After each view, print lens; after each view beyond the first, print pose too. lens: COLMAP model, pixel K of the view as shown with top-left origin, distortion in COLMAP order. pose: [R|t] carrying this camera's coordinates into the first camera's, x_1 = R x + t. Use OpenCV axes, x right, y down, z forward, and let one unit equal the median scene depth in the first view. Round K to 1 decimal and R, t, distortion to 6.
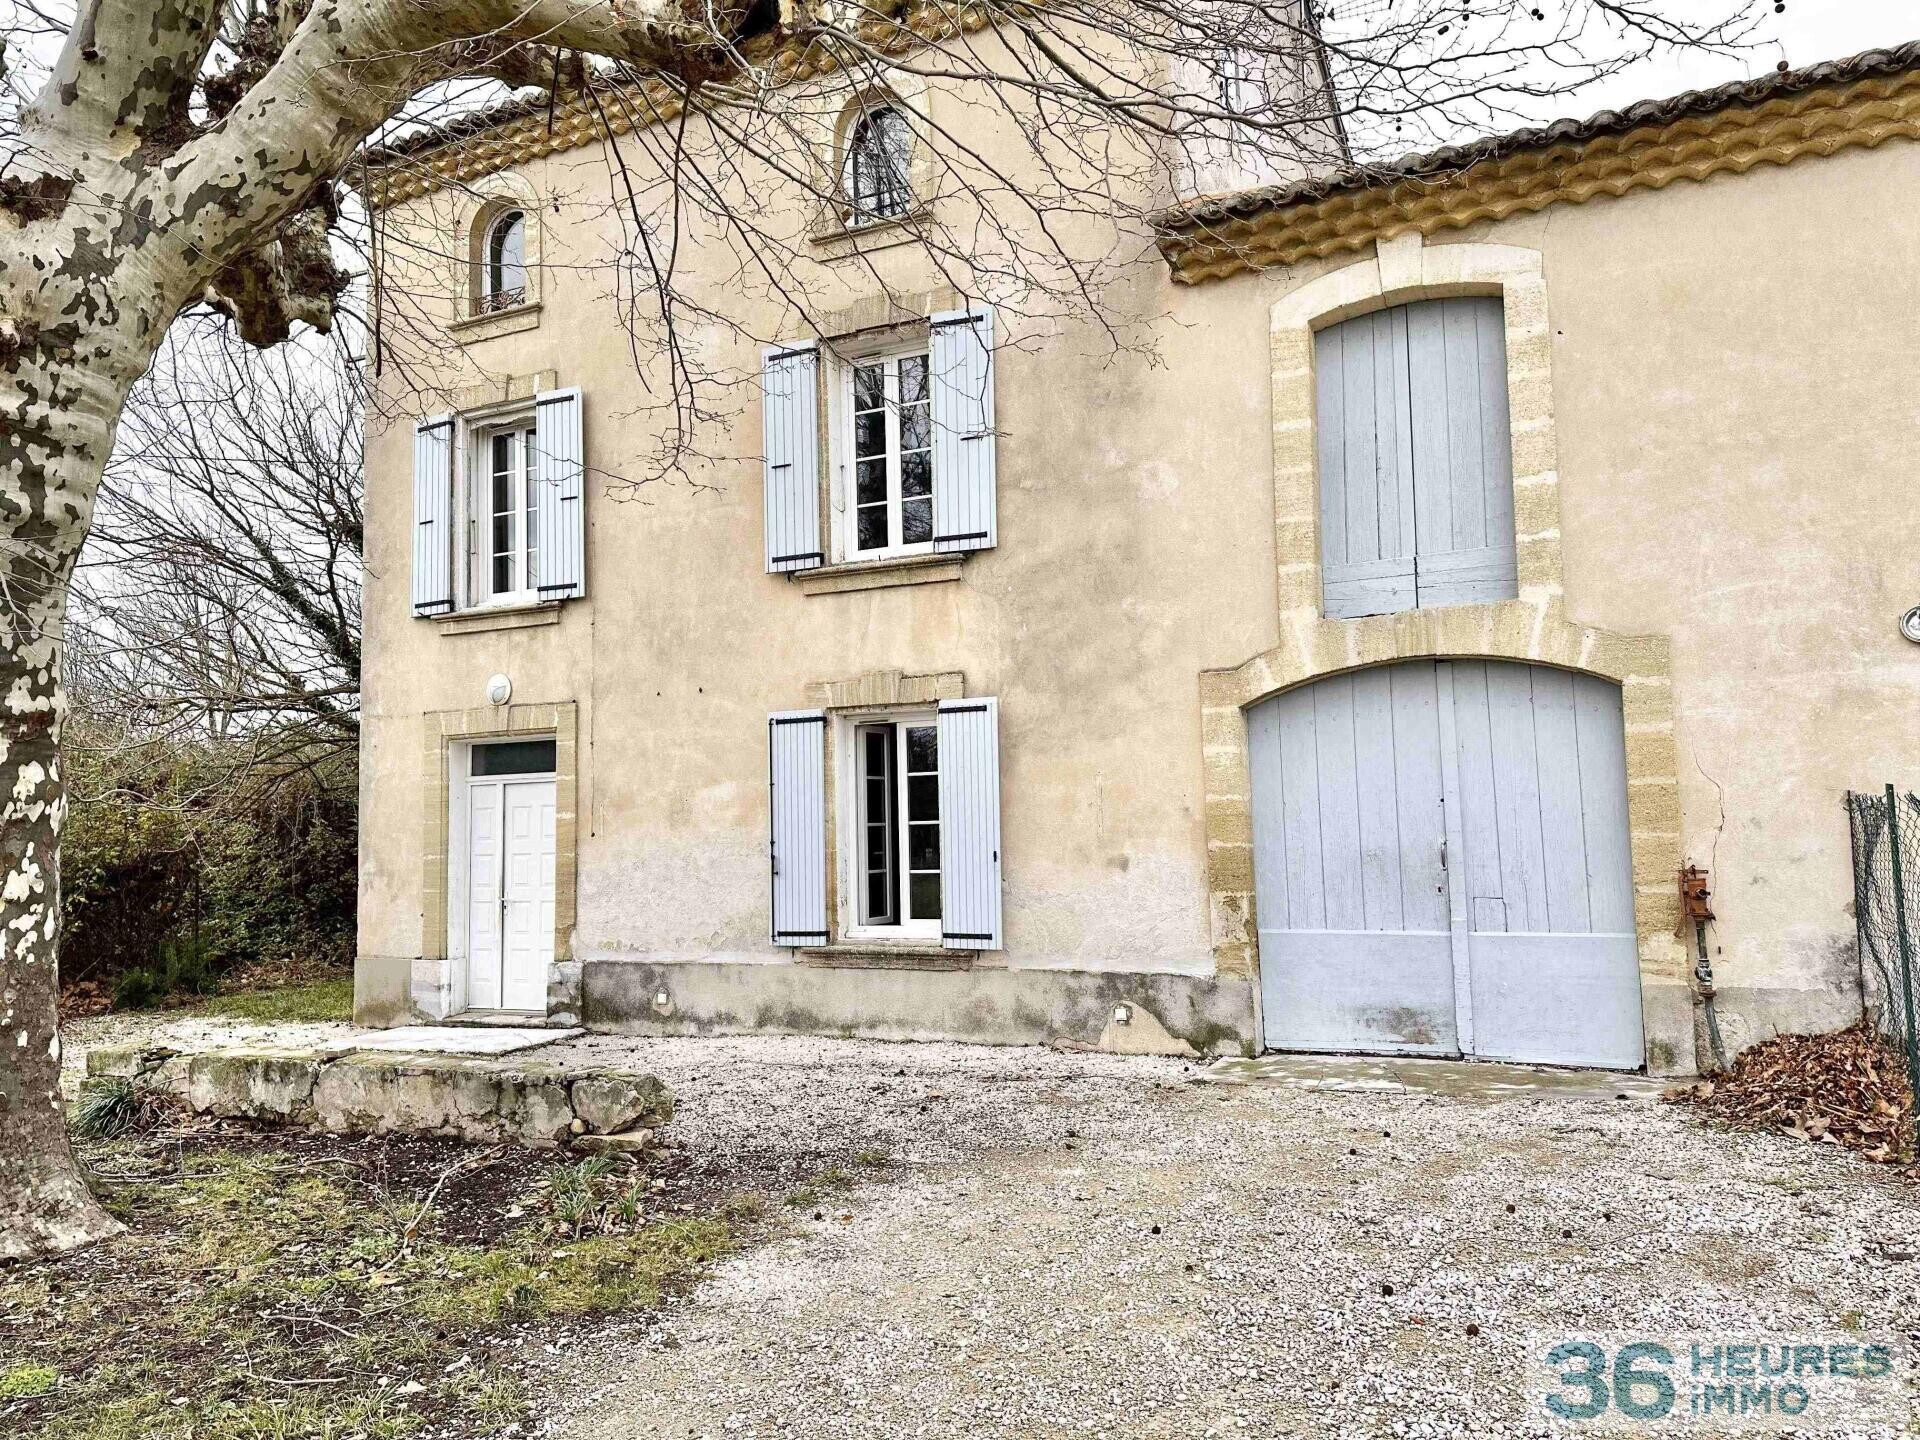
lens RADIAL K [[1343.9, 0, 960.3], [0, 1343.9, 716.5], [0, 0, 1]] dist [0.034724, -0.002599]
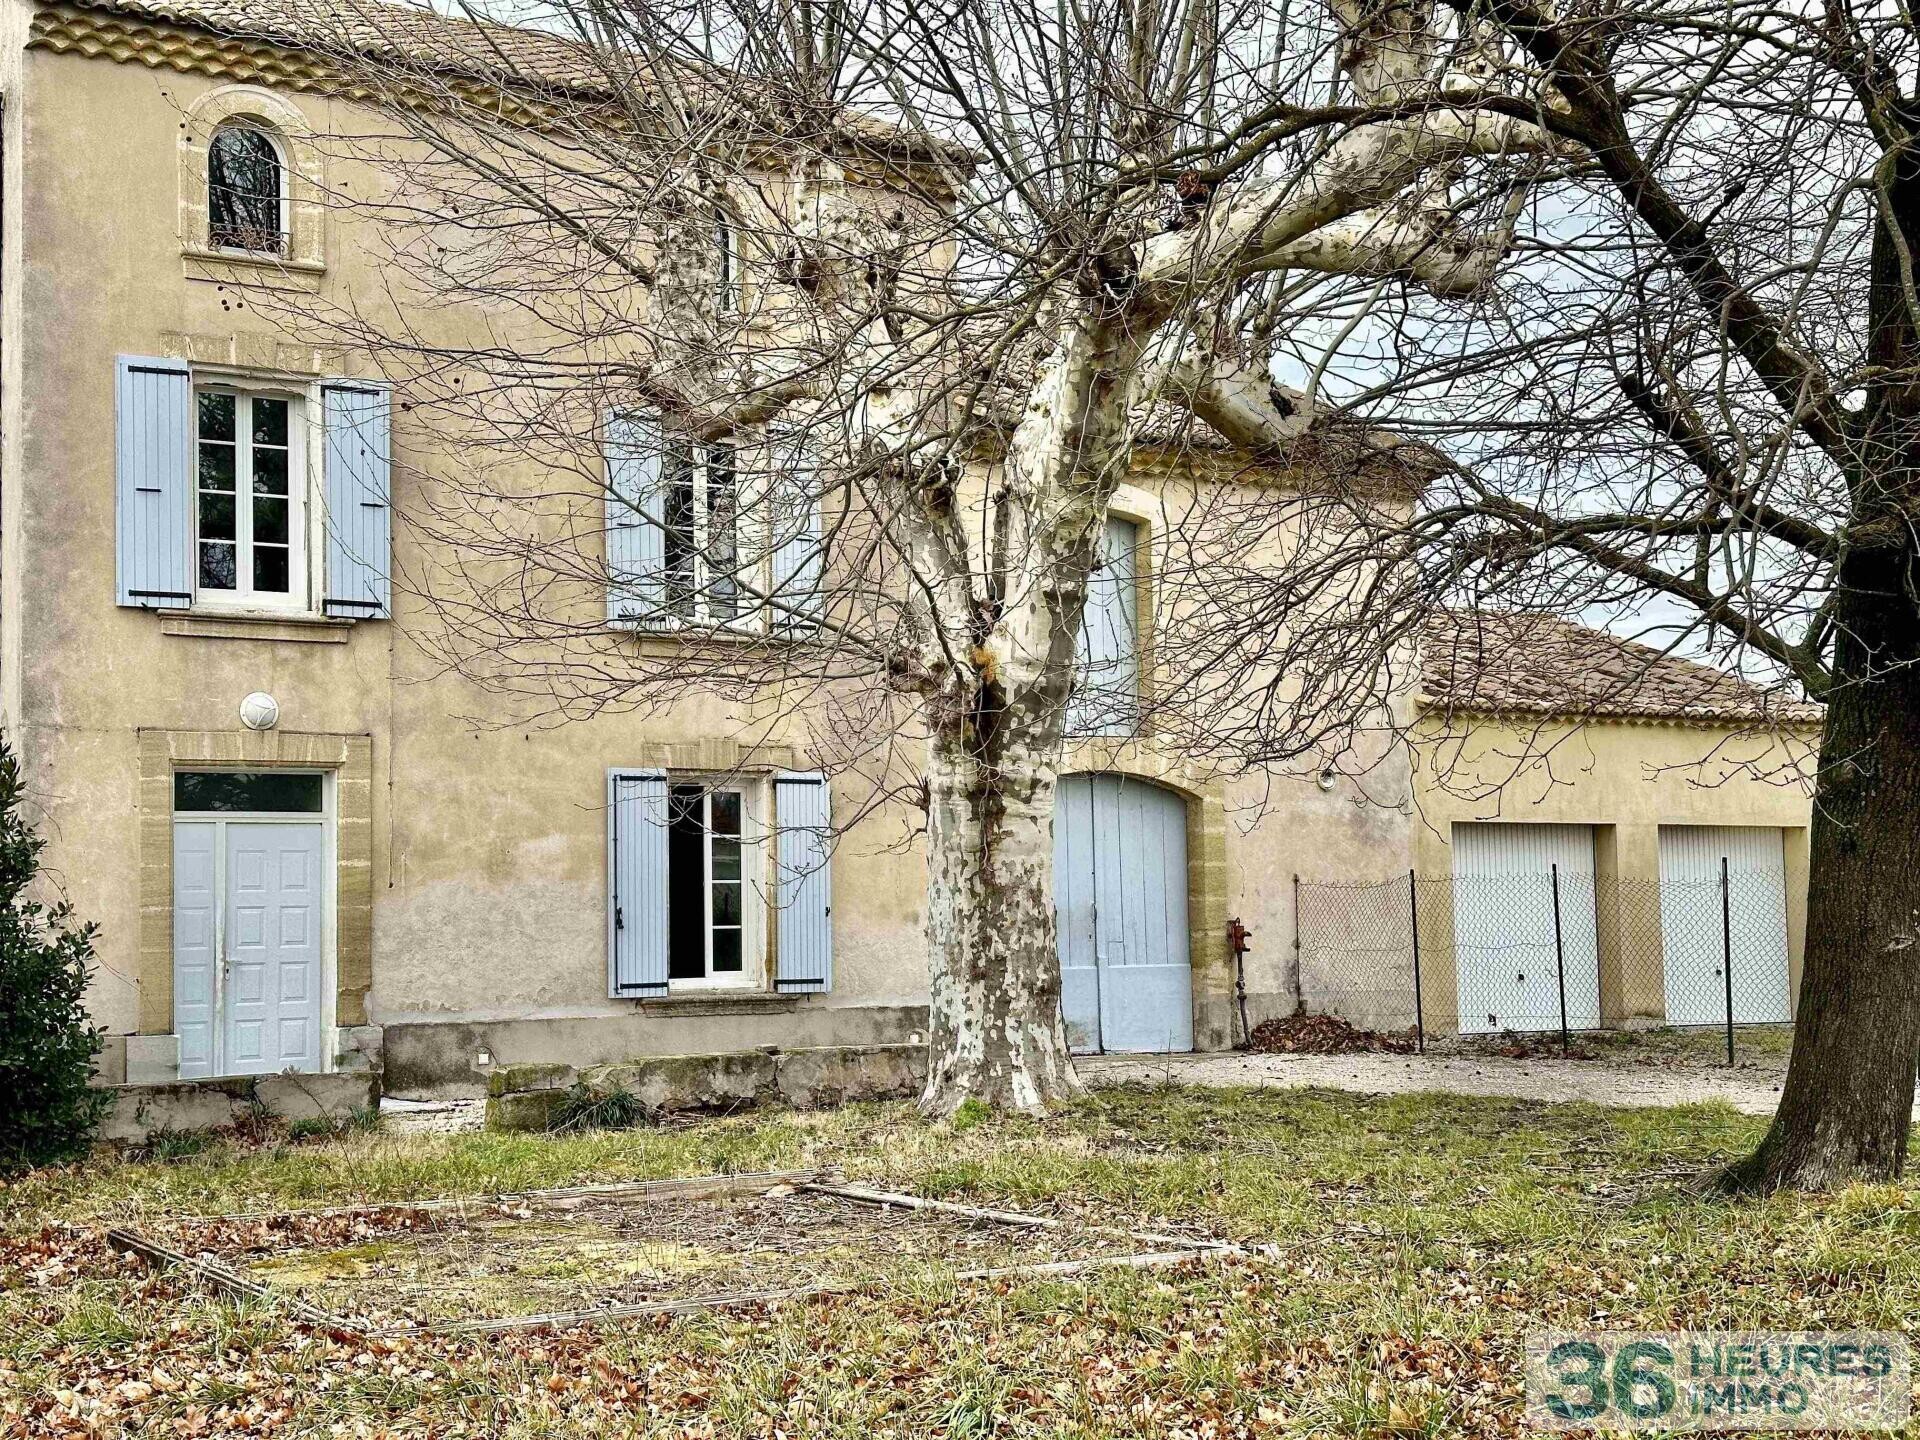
lens RADIAL K [[2691.6, 0, 959.9], [0, 2691.6, 722.5], [0, 0, 1]] dist [-0.021779, 0.000000]
pose [[0.529855, 0.080287, 0.844279, -1.673199], [-0.067840, 0.996331, -0.052171, 0.049336], [-0.845371, -0.029633, 0.533358, -0.289293]]
